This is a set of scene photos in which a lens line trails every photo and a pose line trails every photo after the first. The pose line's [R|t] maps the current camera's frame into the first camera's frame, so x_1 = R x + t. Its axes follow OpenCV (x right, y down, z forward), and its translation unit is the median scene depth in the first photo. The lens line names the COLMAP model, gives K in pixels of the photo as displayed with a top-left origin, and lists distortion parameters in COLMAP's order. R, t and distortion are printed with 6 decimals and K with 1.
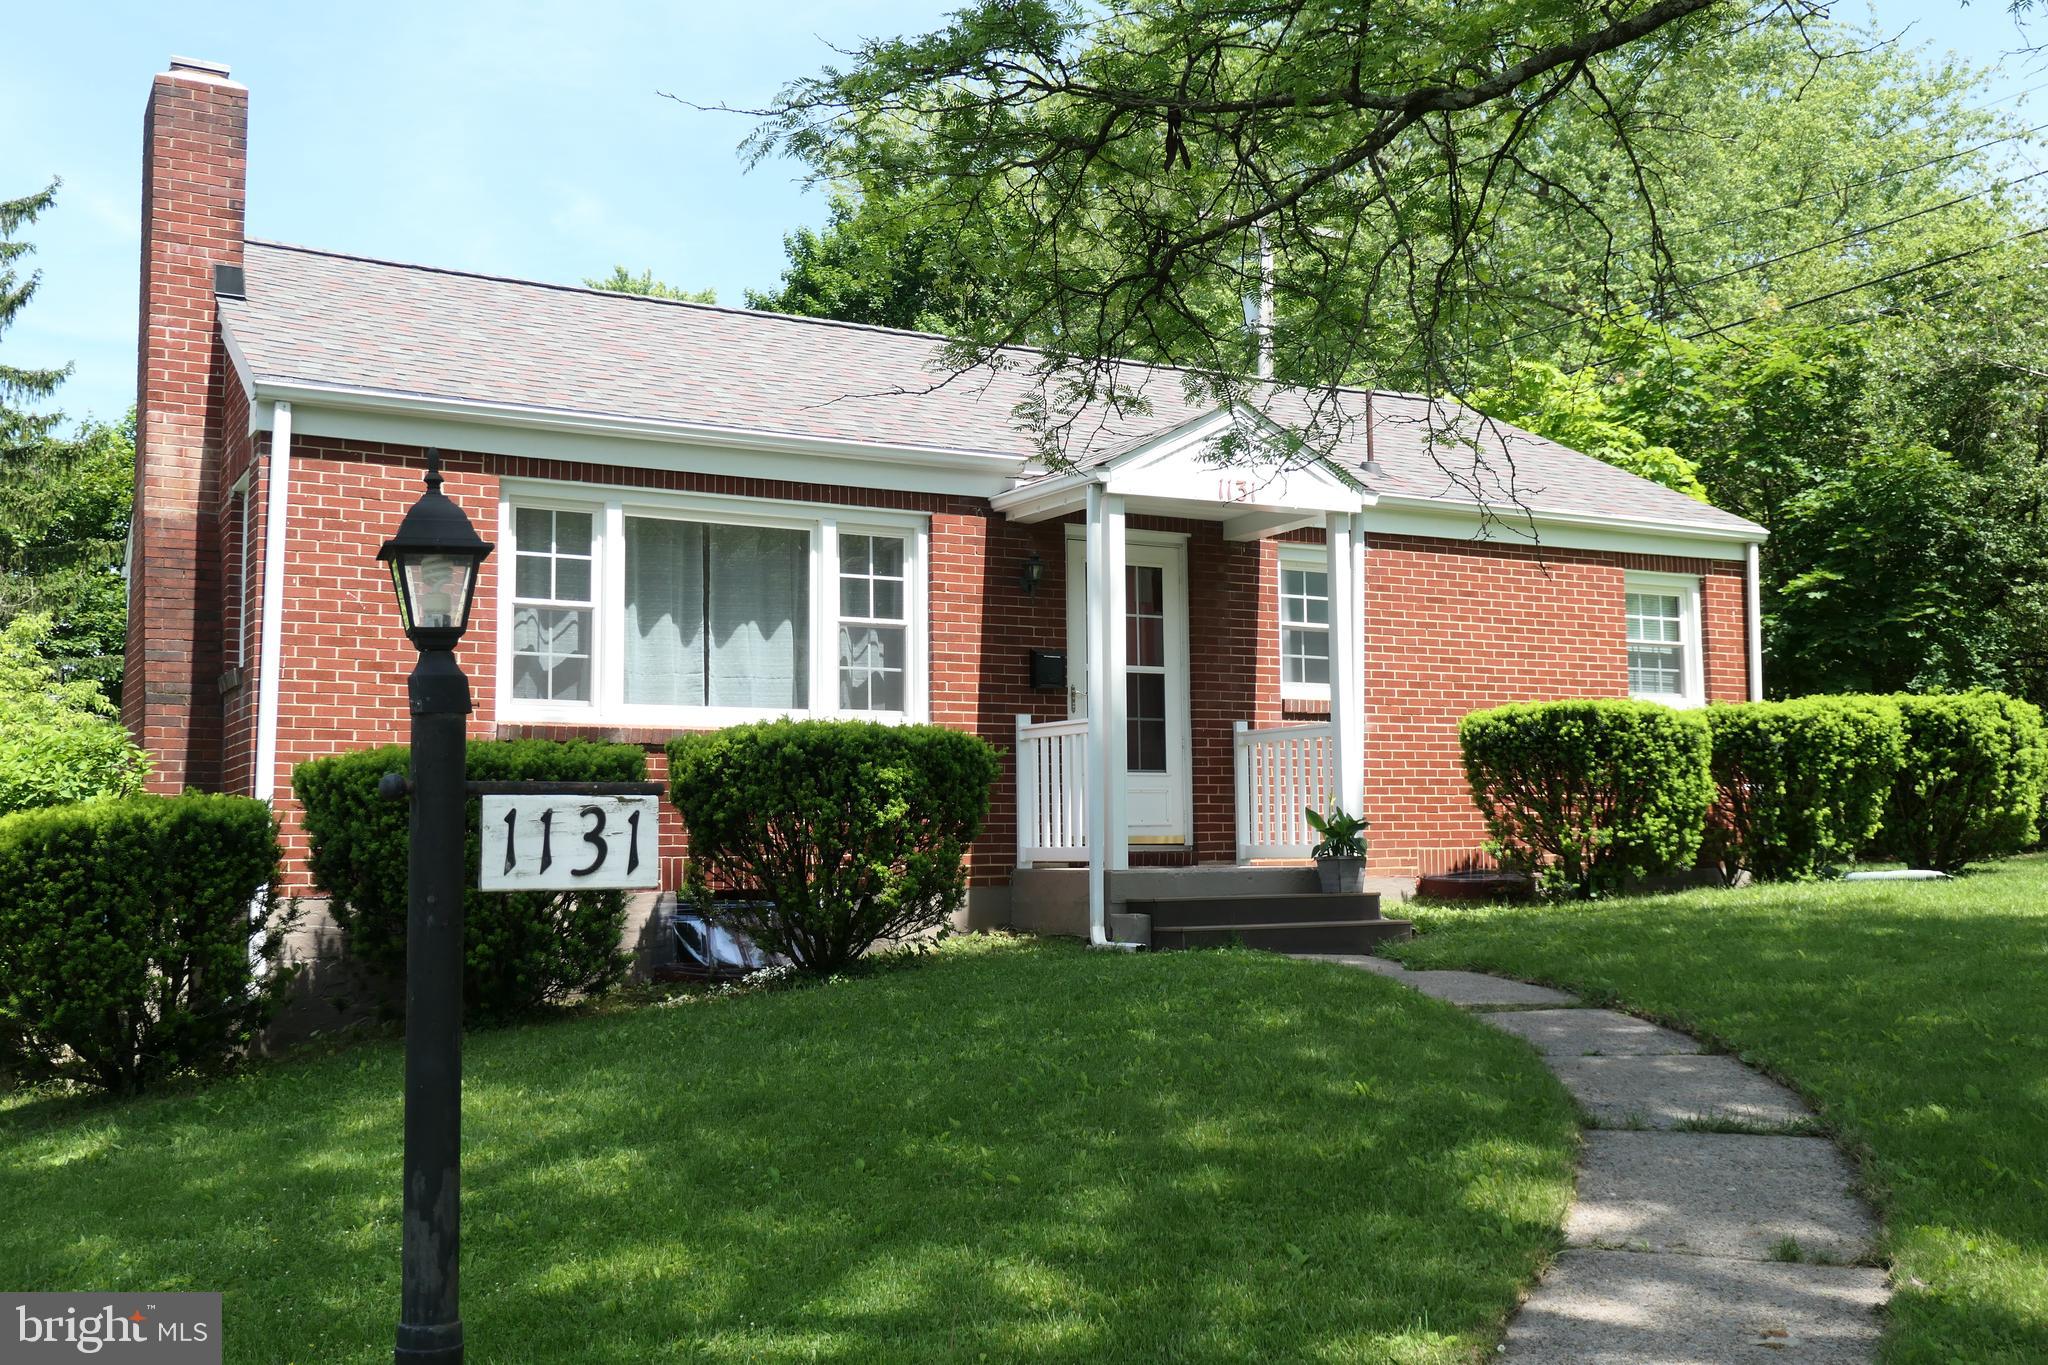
lens RADIAL K [[1941.1, 0, 1035.7], [0, 1941.1, 695.6], [0, 0, 1]] dist [0.014326, 0.000000]
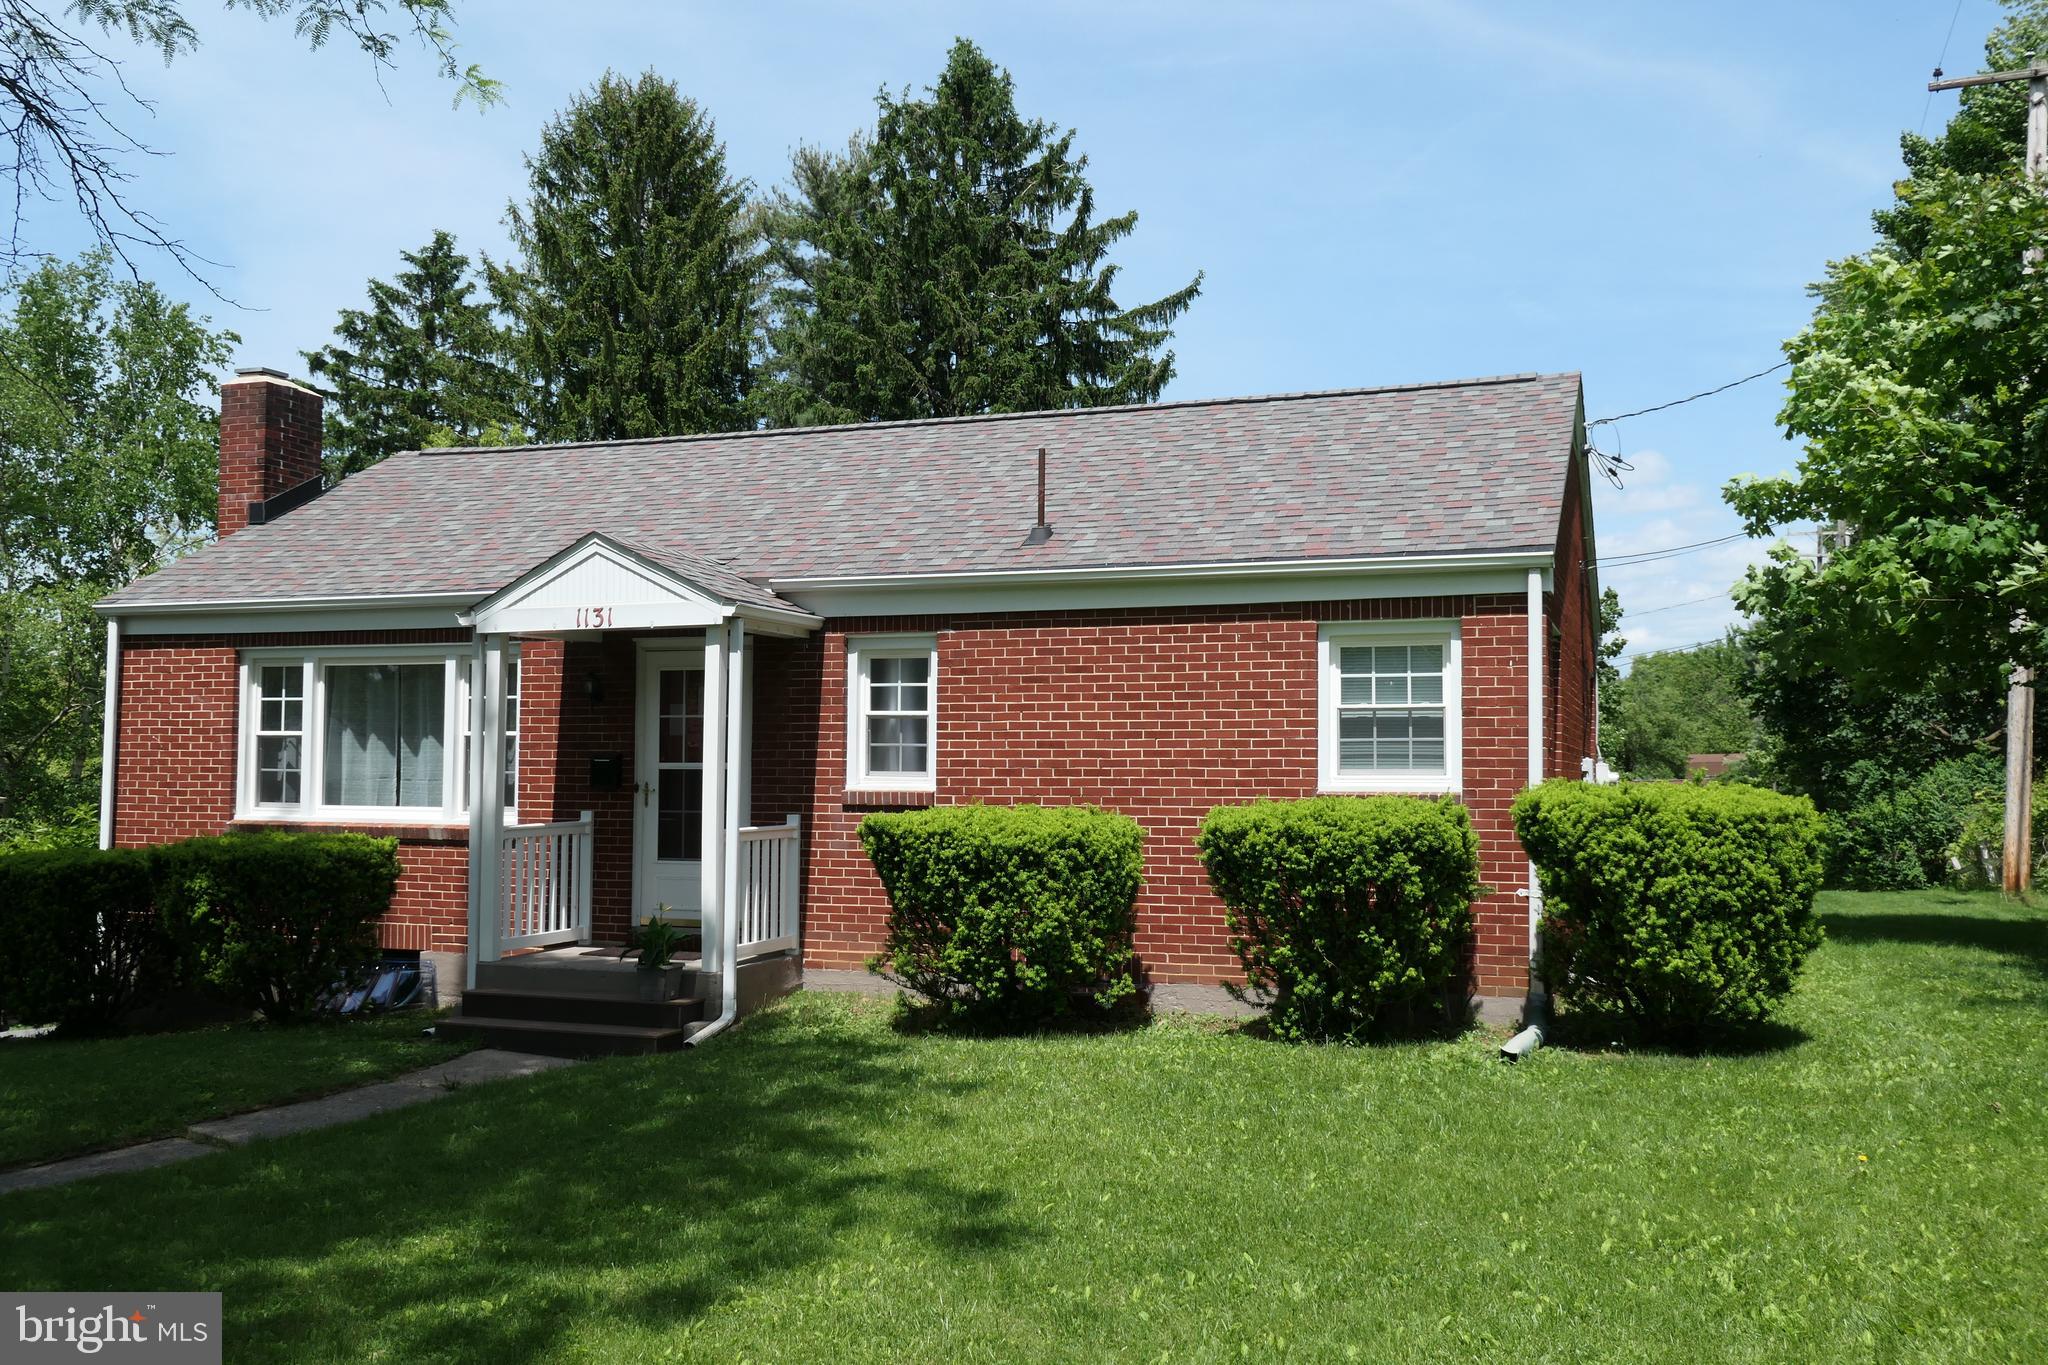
lens RADIAL K [[1774.3, 0, 1025.2], [0, 1774.3, 692.9], [0, 0, 1]] dist [0.026931, -0.008845]
pose [[0.653969, -0.016895, -0.756333, 0.943004], [0.048428, 0.998635, 0.019567, -0.066790], [0.754970, -0.049424, 0.653894, 0.500220]]
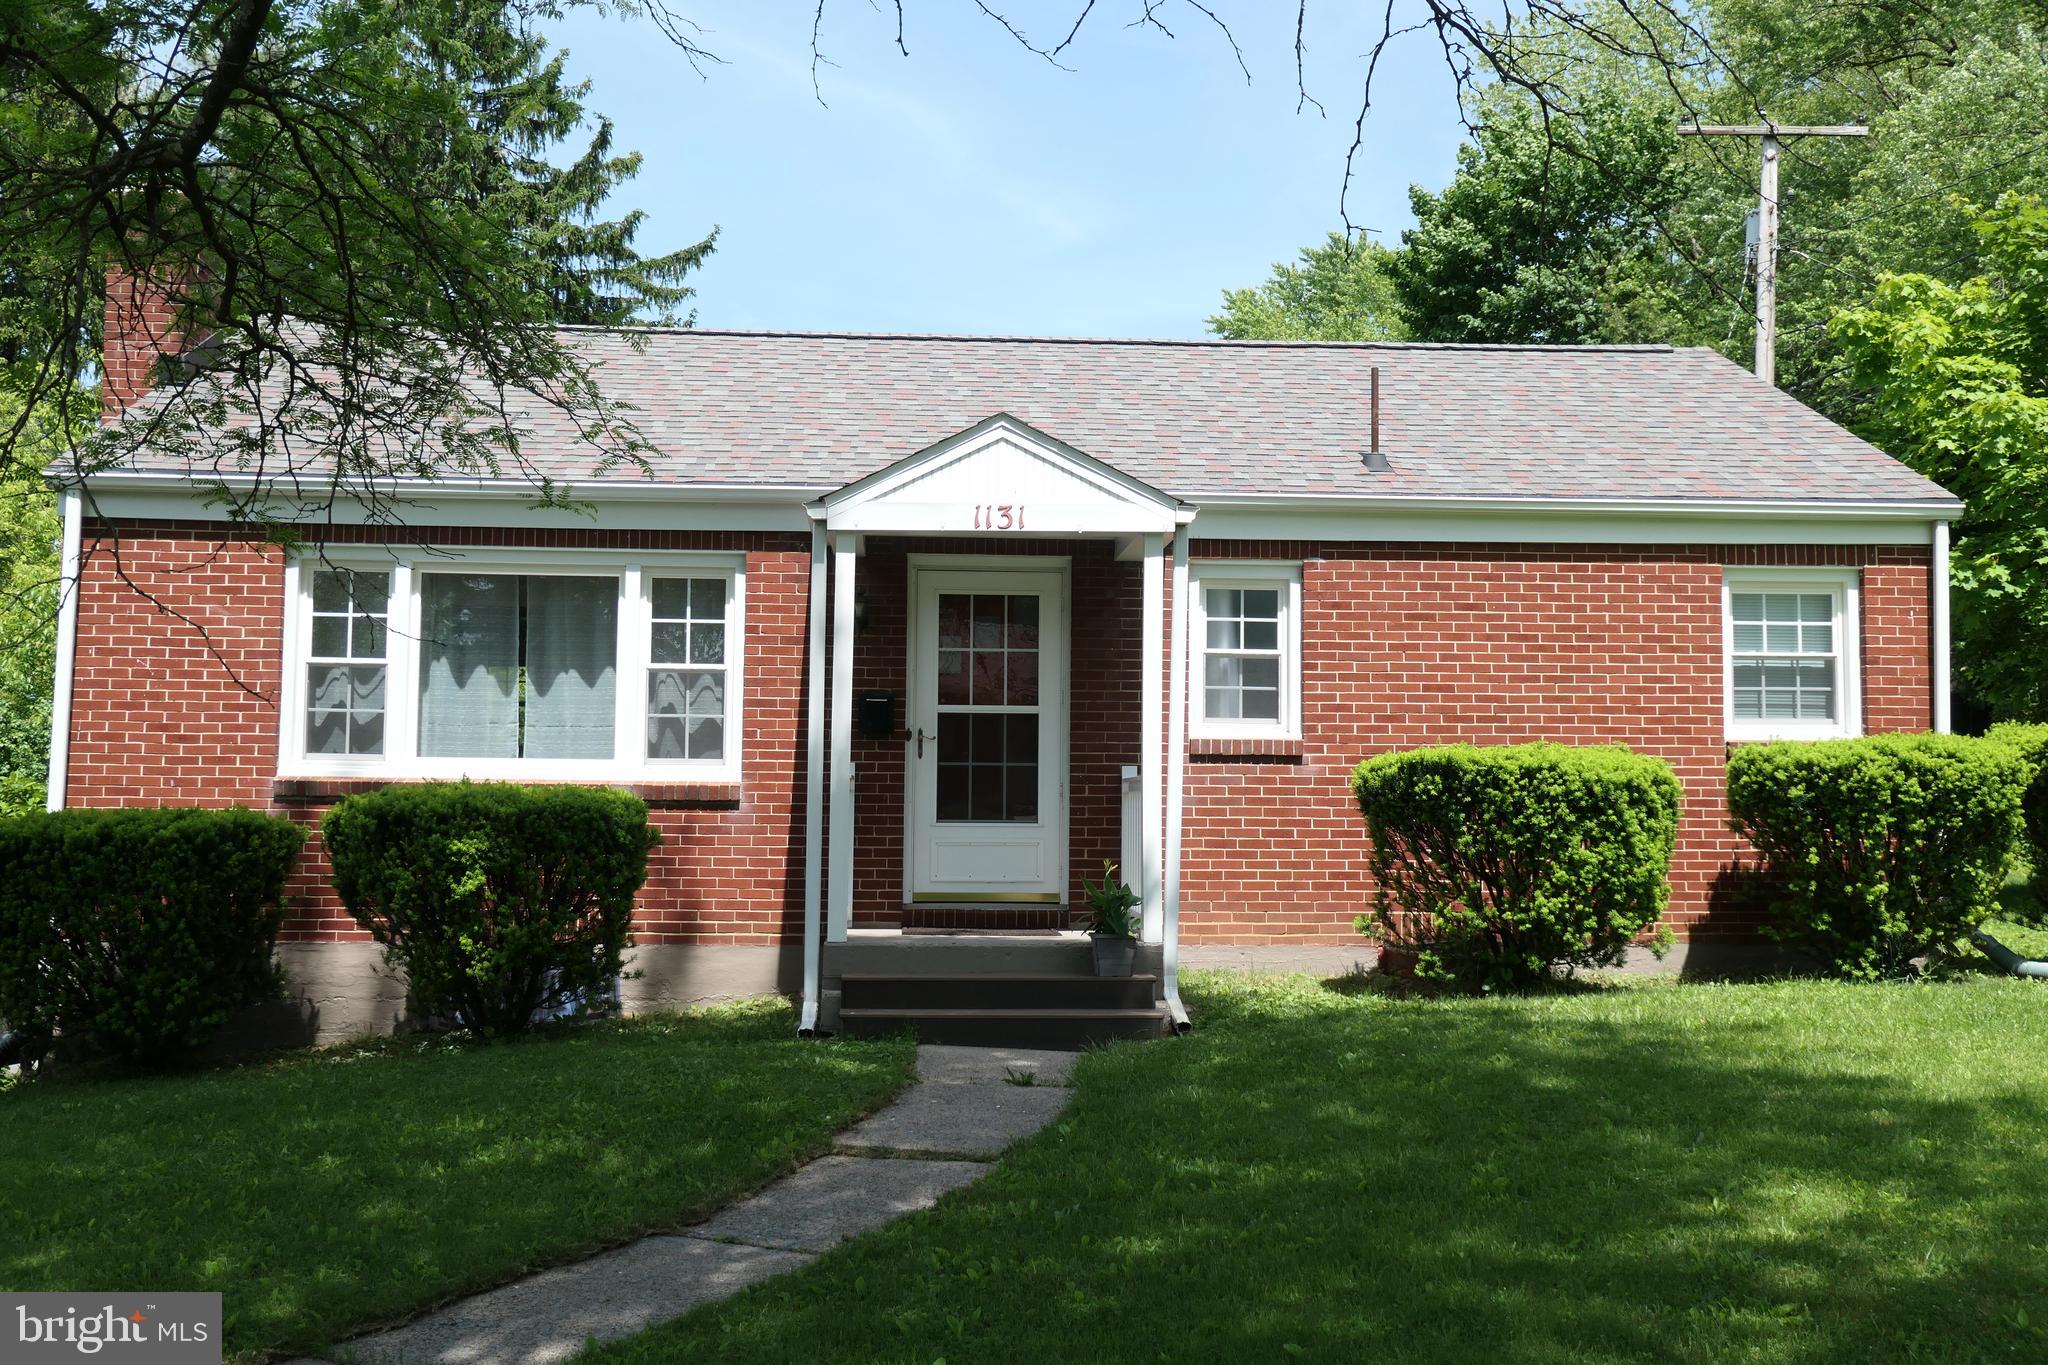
lens RADIAL K [[1941.1, 0, 1043.4], [0, 1941.1, 686.8], [0, 0, 1]] dist [0.014326, 0.000000]
pose [[0.903539, -0.008821, -0.428414, 0.469813], [0.016299, 0.999772, 0.013792, -0.037141], [0.428195, -0.019445, 0.903477, 0.193447]]
